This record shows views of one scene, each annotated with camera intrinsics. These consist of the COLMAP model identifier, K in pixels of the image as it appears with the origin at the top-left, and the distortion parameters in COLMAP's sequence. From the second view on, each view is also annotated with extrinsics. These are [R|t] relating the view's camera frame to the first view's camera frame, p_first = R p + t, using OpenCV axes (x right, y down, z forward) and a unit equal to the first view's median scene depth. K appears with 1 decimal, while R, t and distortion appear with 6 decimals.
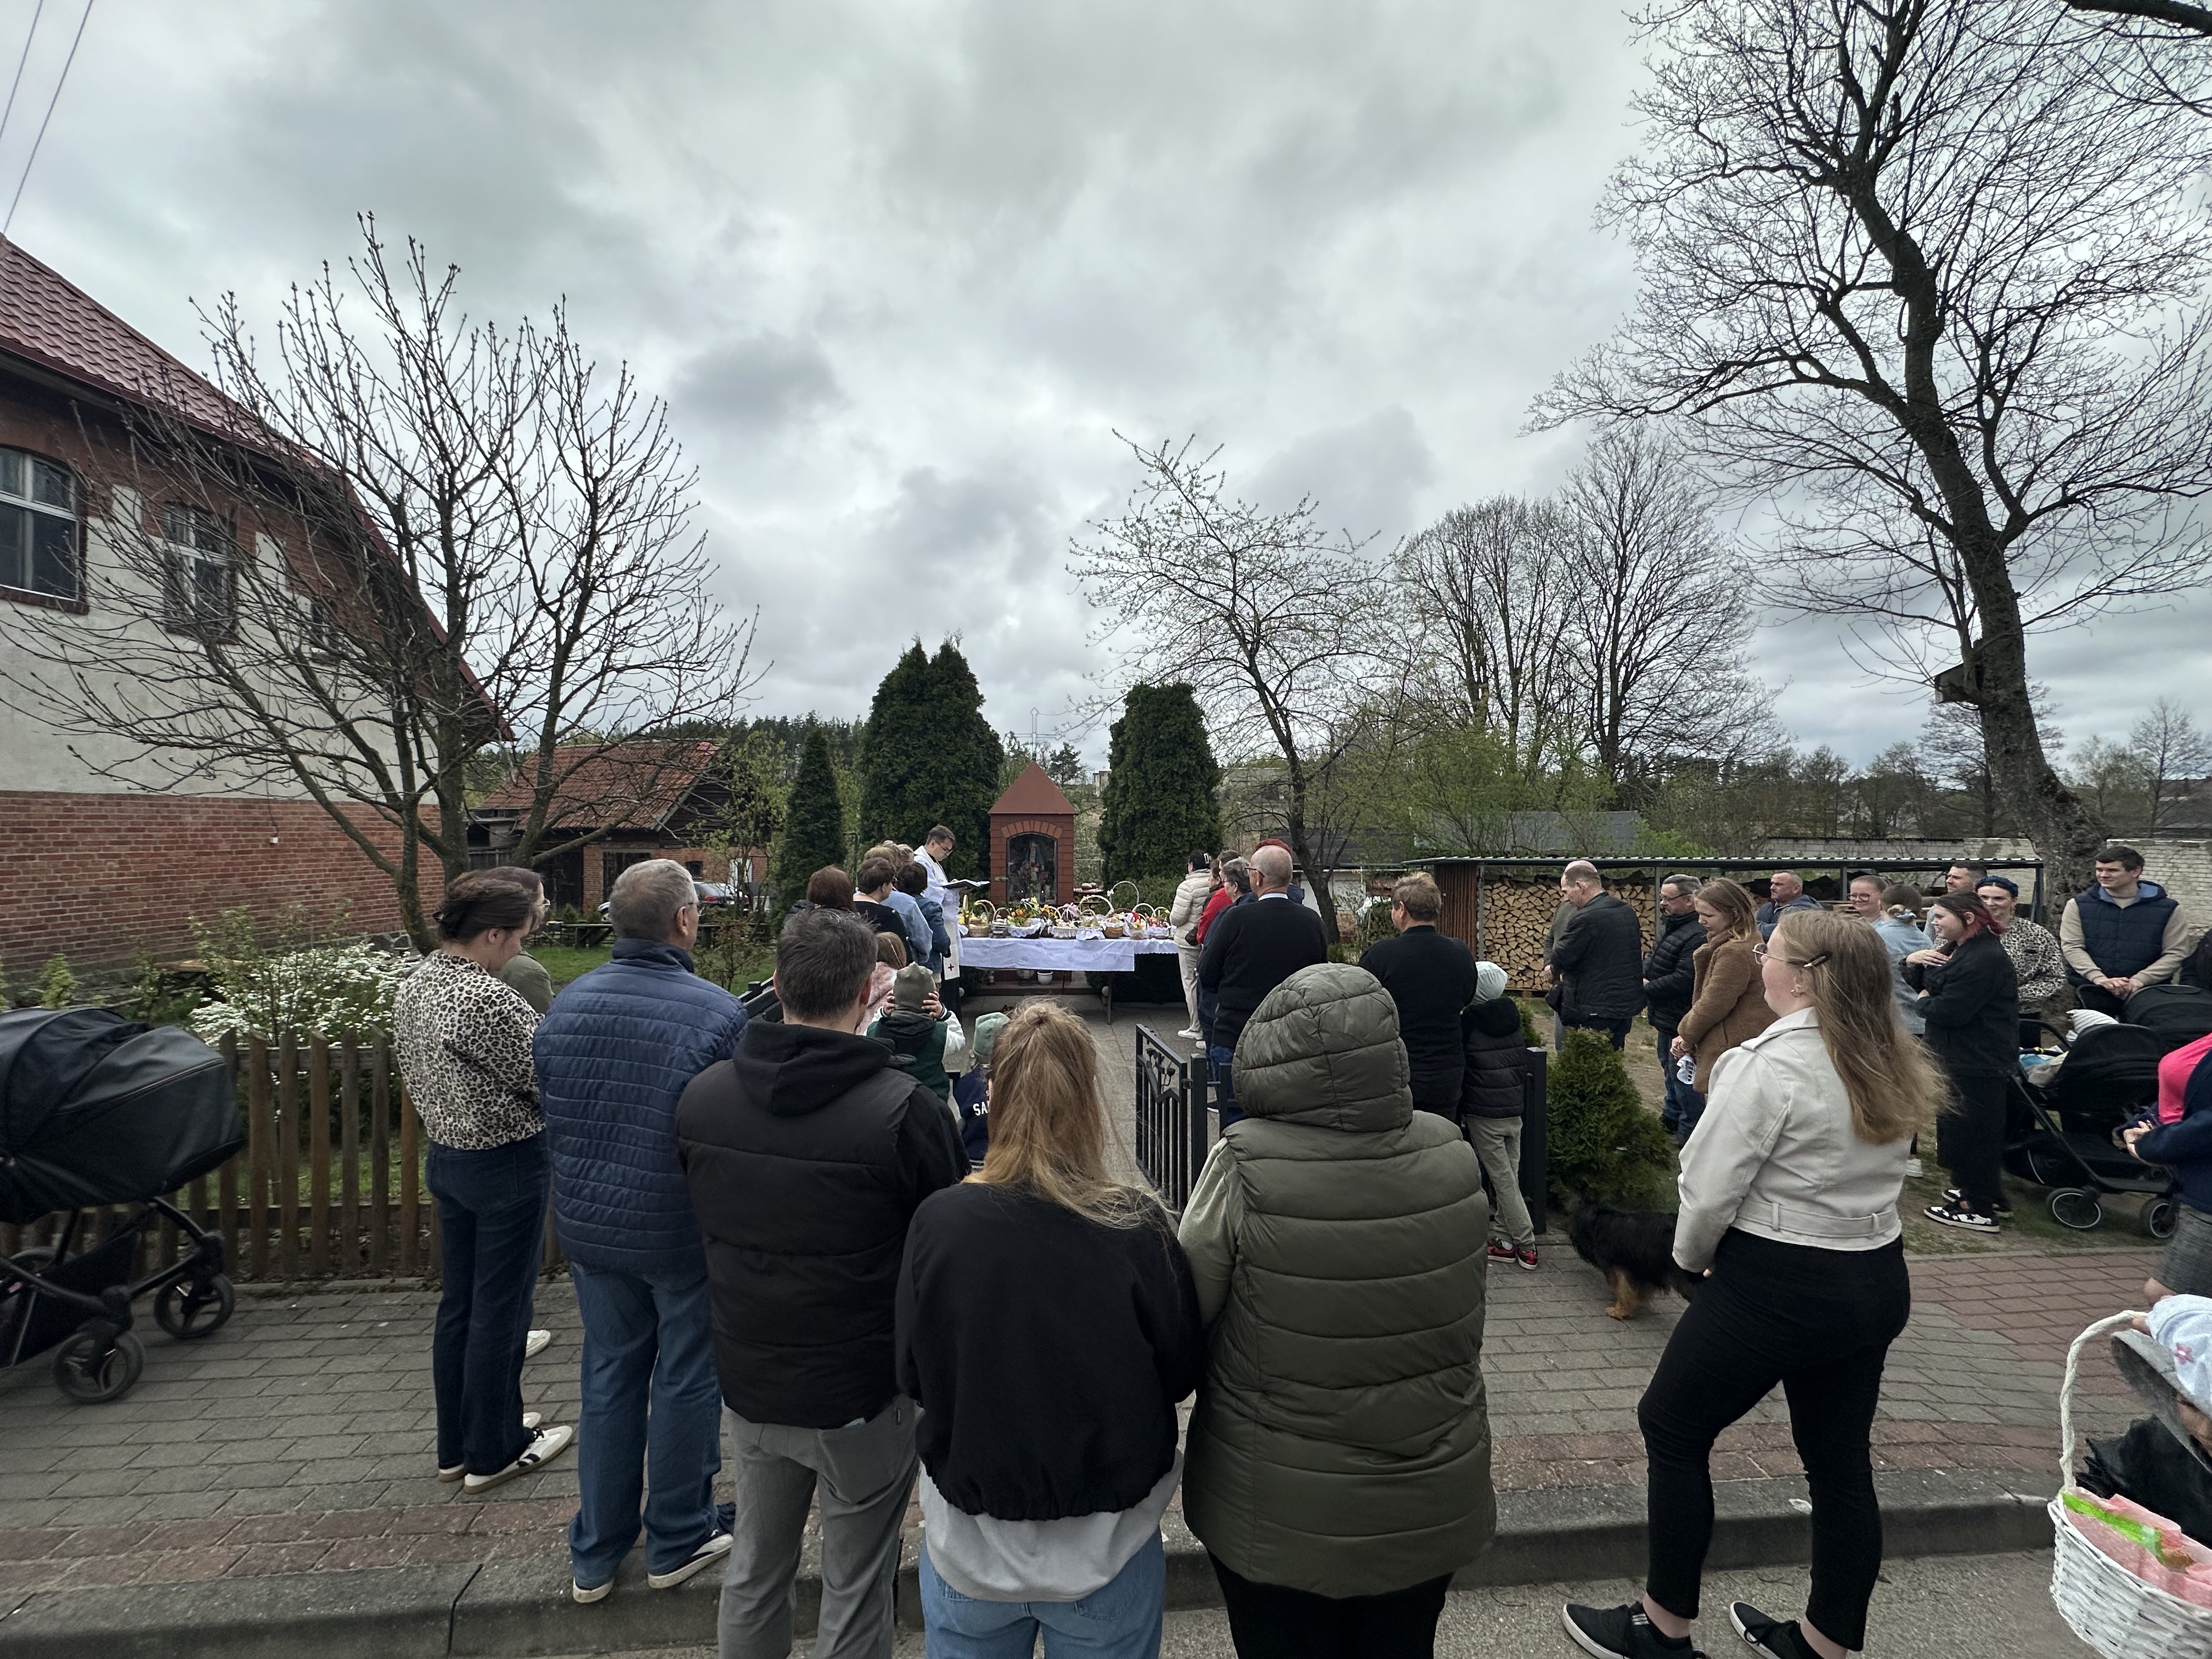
lens RADIAL K [[882.9, 0, 1106.2], [0, 882.9, 826.1], [0, 0, 1]] dist [-0.003287, 0.000753]
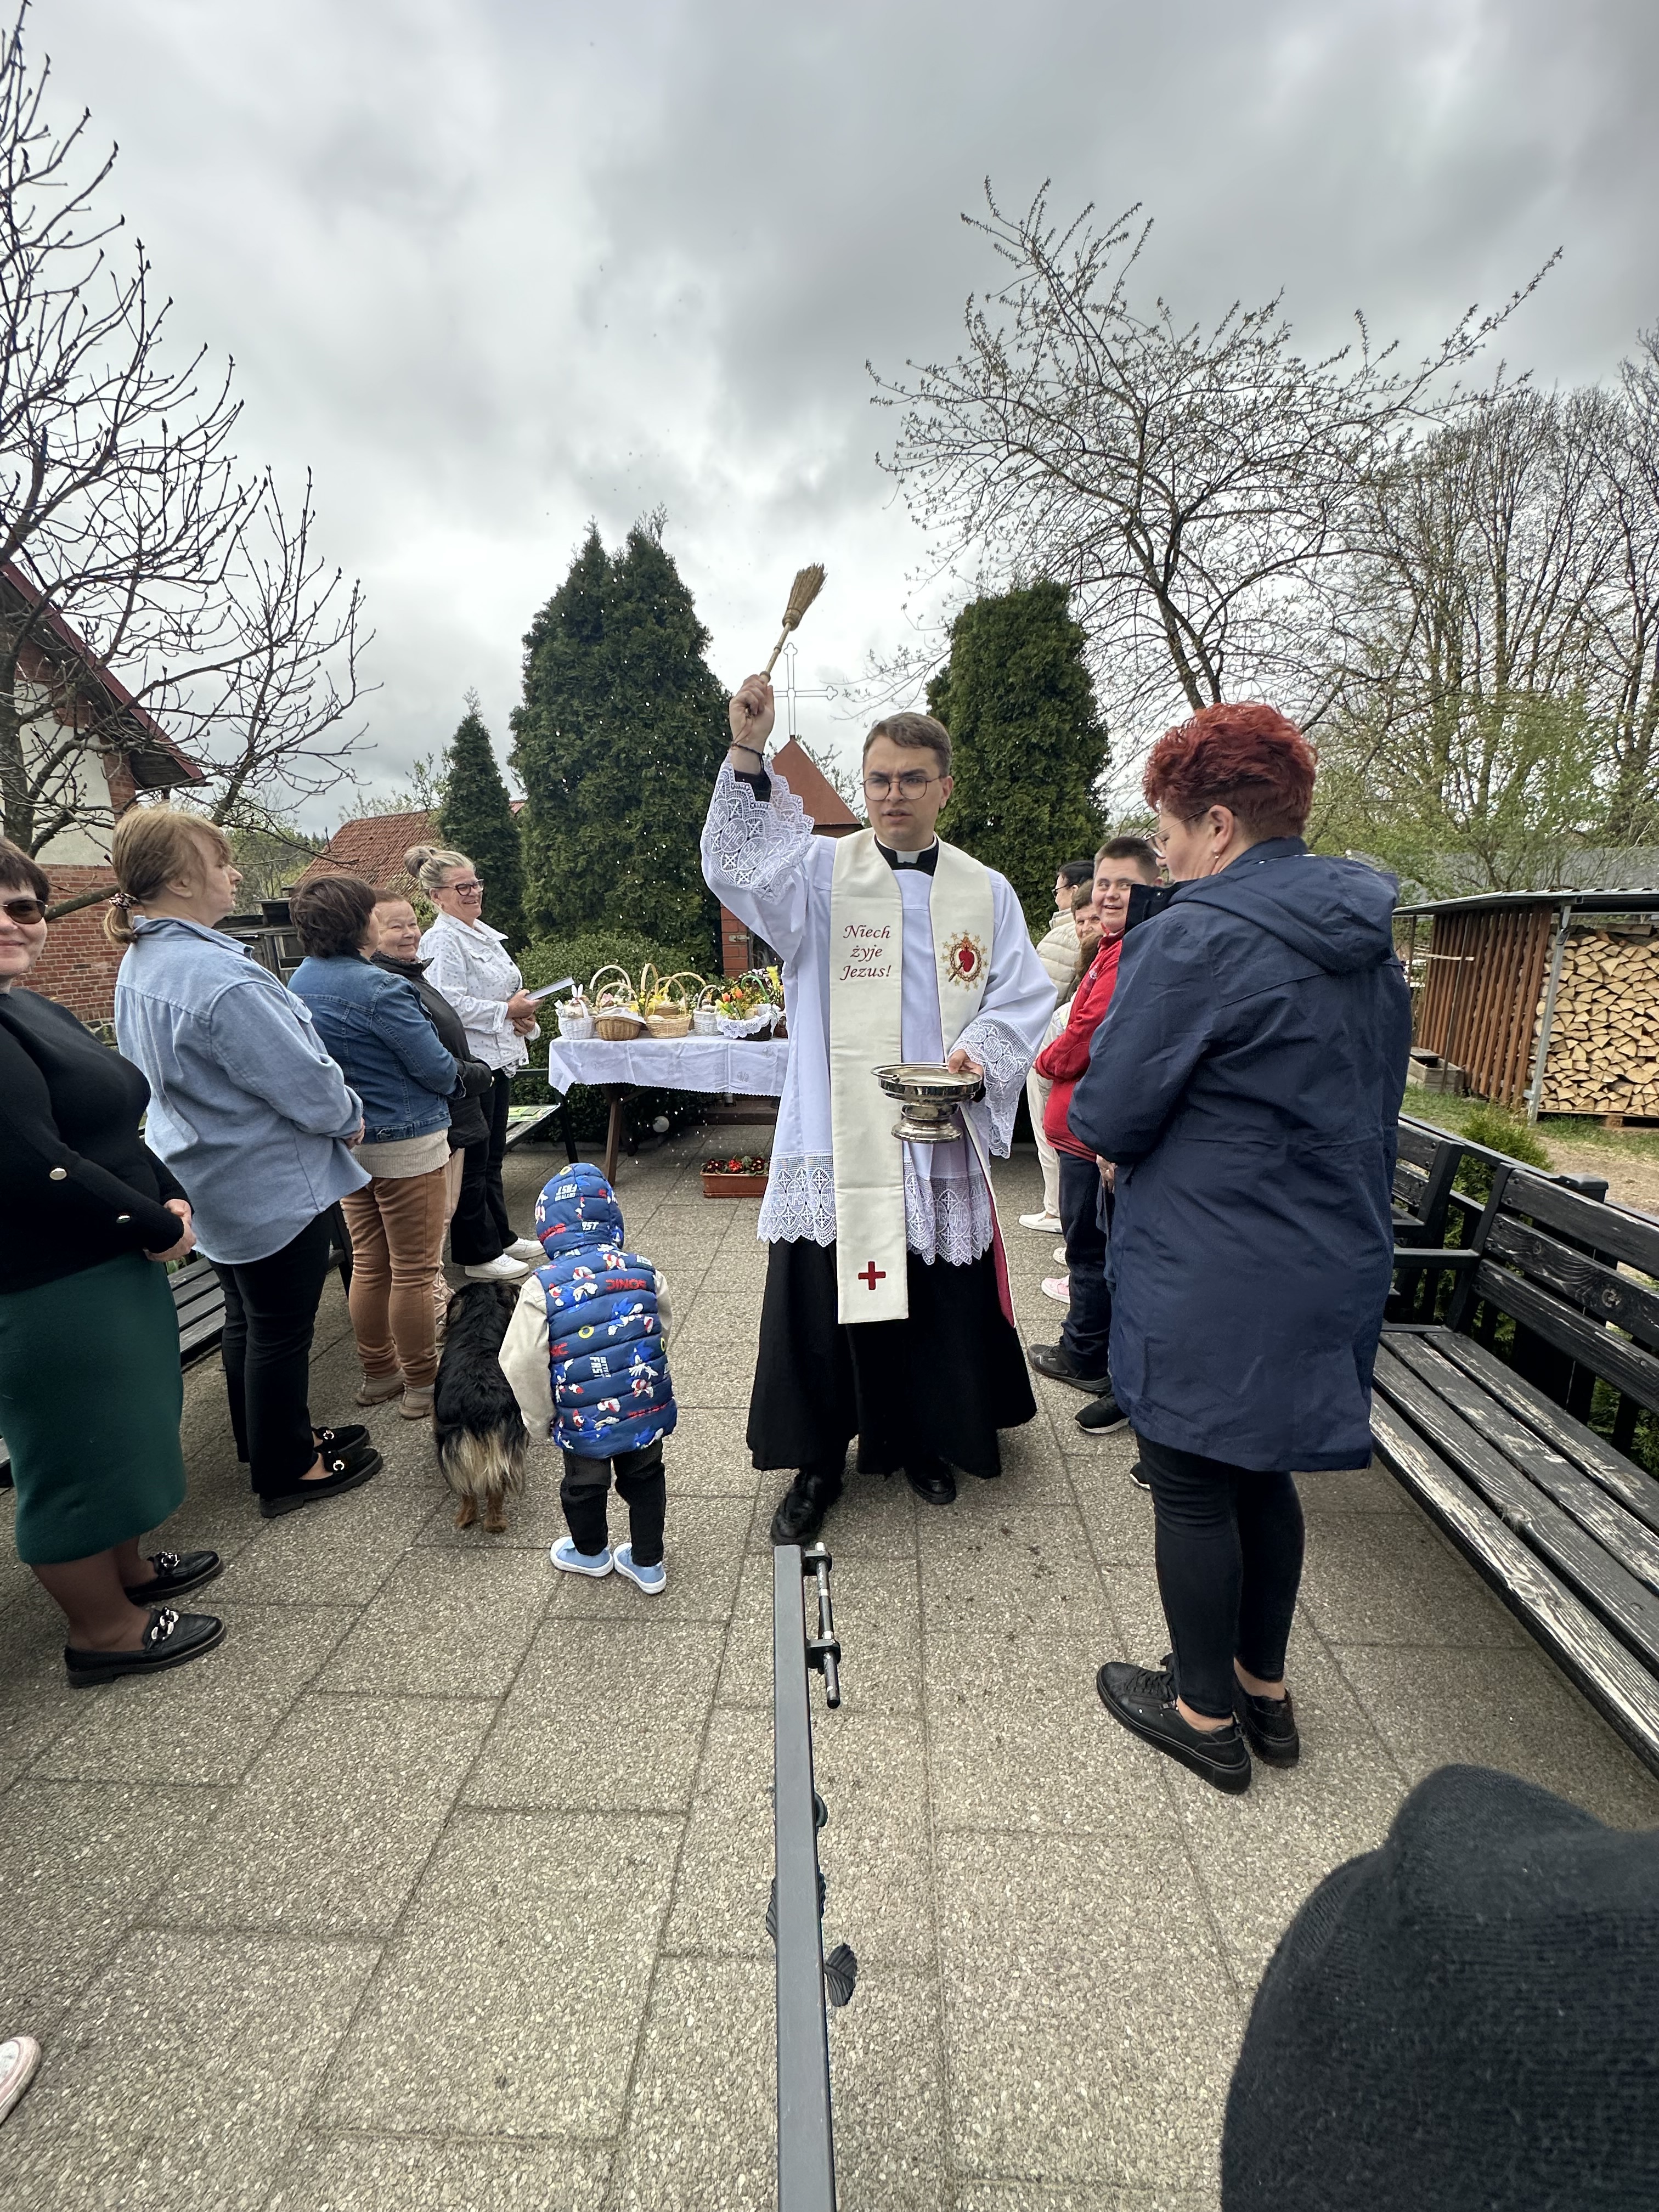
lens RADIAL K [[885.1, 0, 831.9], [0, 885.1, 1103.5], [0, 0, 1]] dist [-0.005494, 0.001183]
pose [[0.989679, 0.011574, -0.142835, 0.031978], [0.020820, 0.974545, 0.223224, 0.032501], [0.141783, -0.223894, 0.964245, 0.349699]]
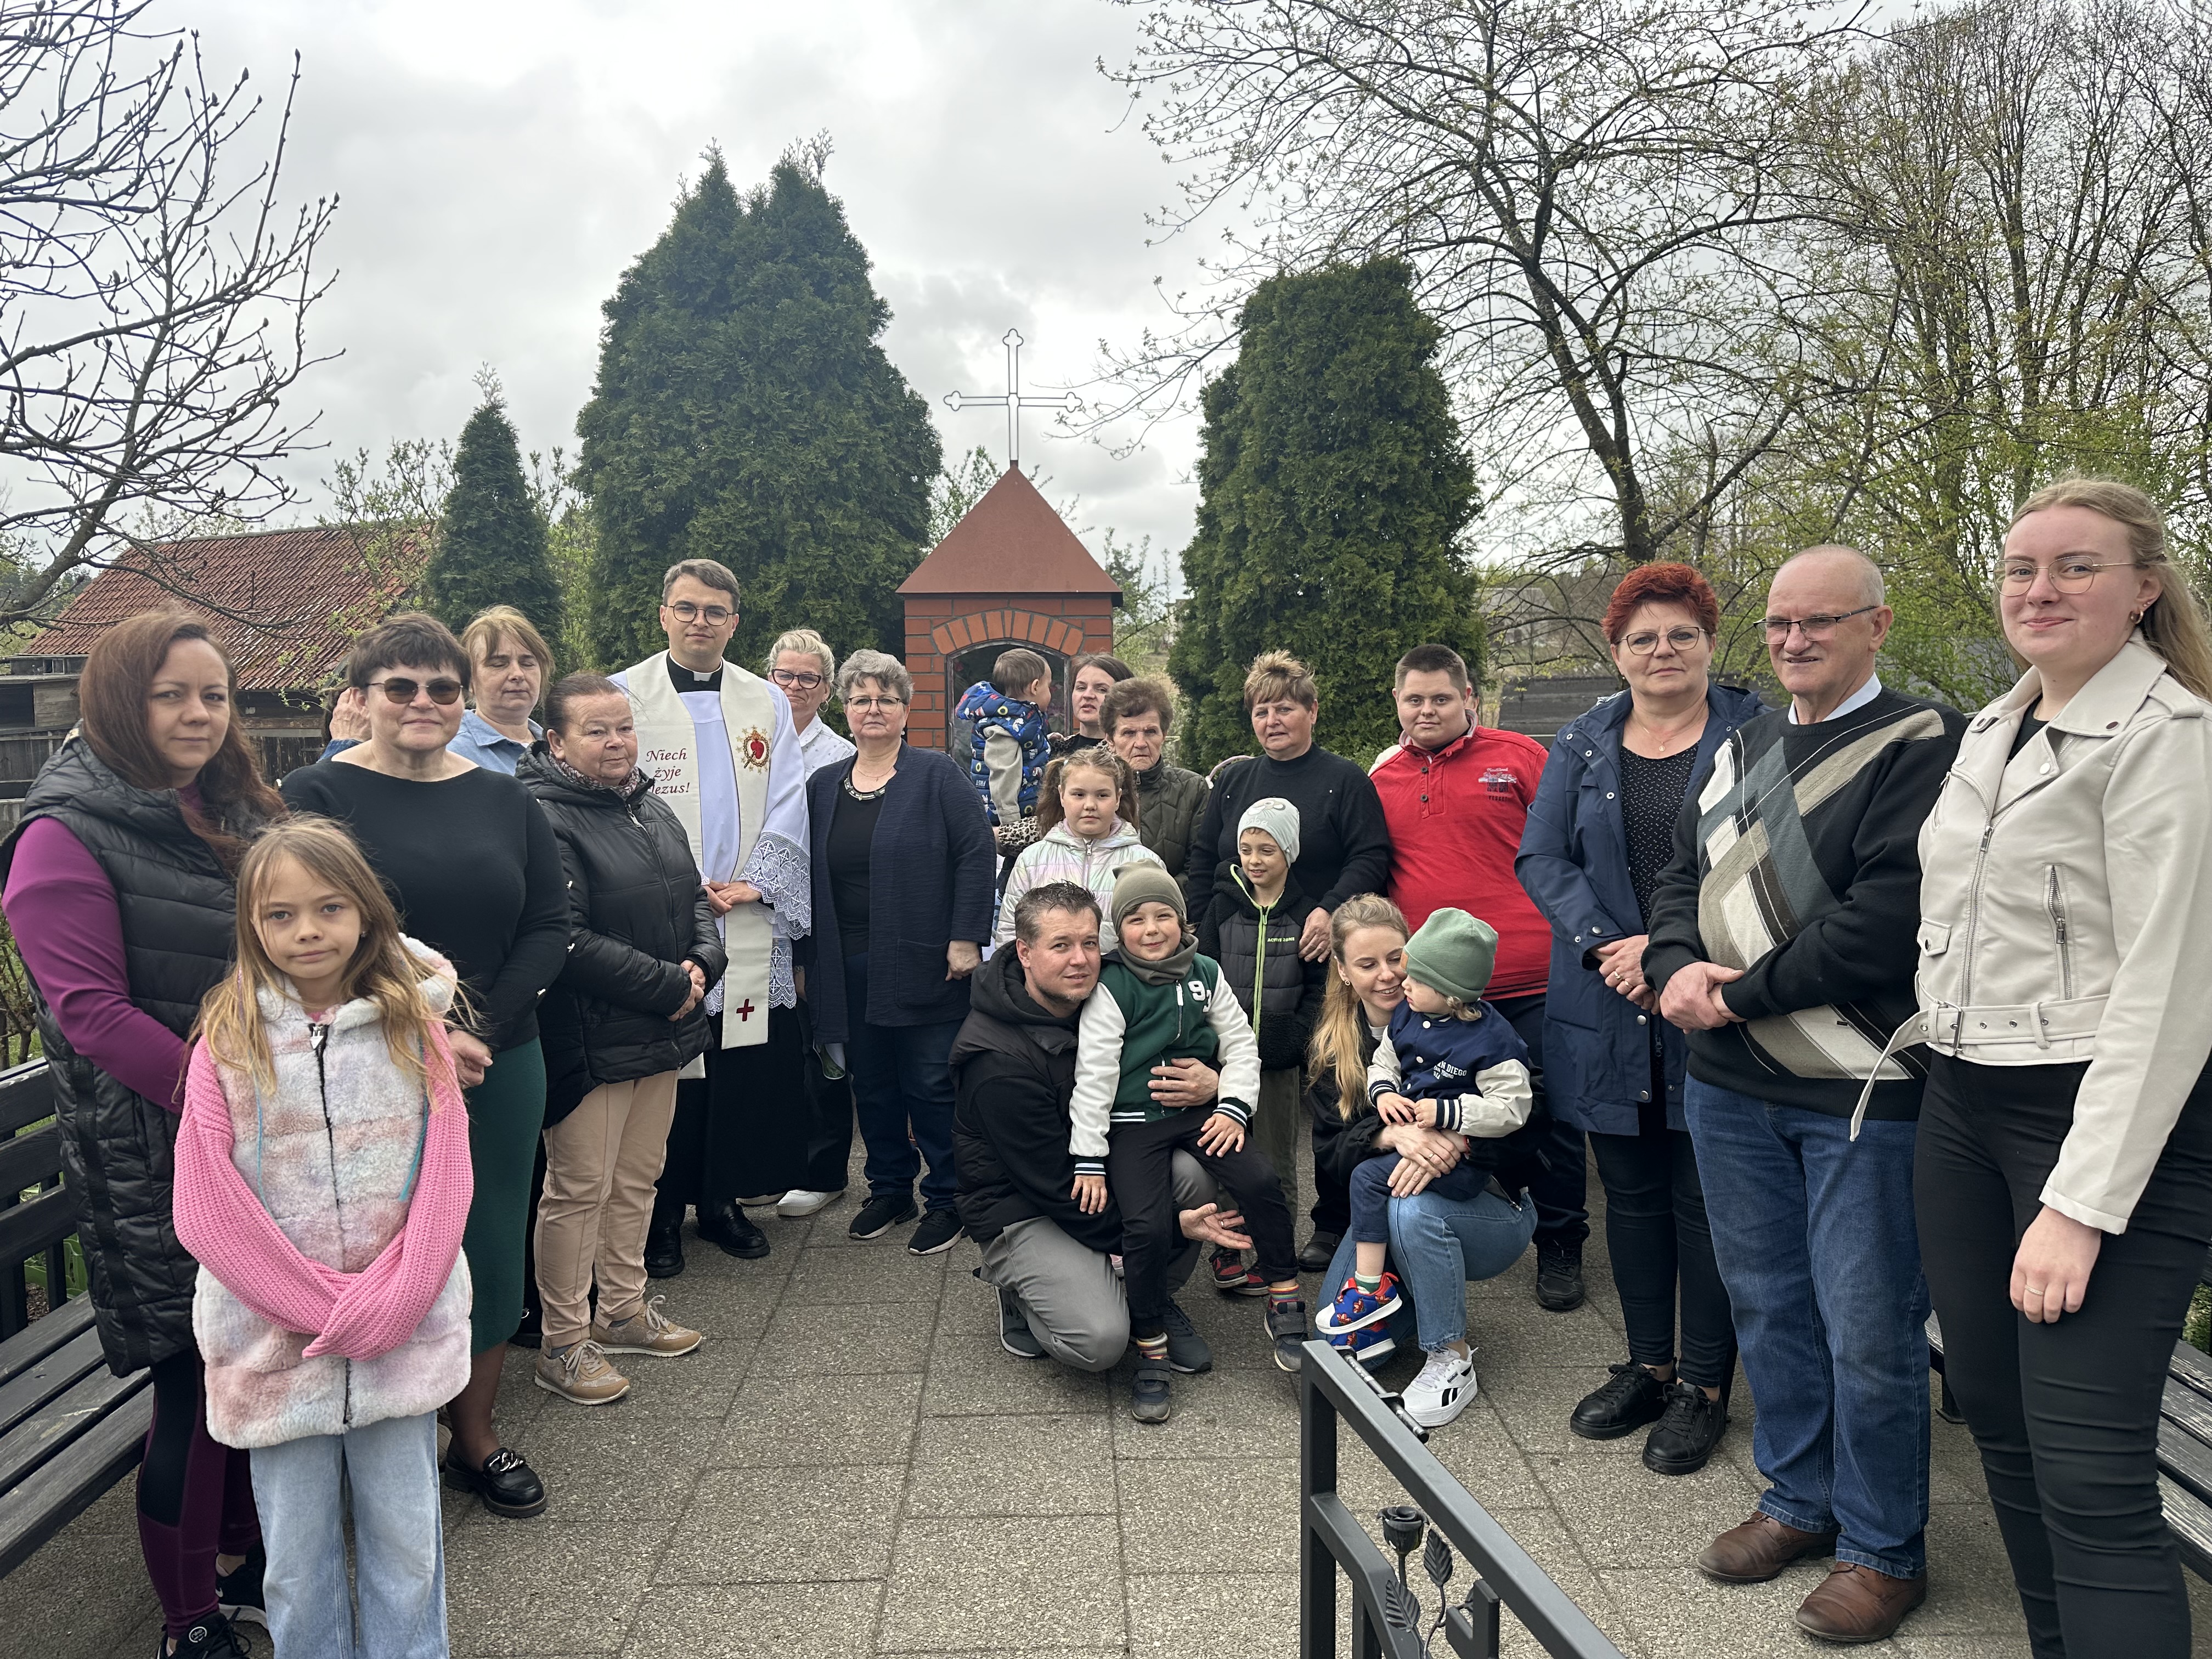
lens RADIAL K [[1552.6, 0, 1100.3], [0, 1552.6, 812.5], [0, 0, 1]] dist [0.059767, -0.064725]
pose [[0.998397, -0.001951, -0.056561, -0.001782], [0.006095, 0.997300, 0.073178, 0.030743], [0.056265, -0.073406, 0.995714, 0.270718]]
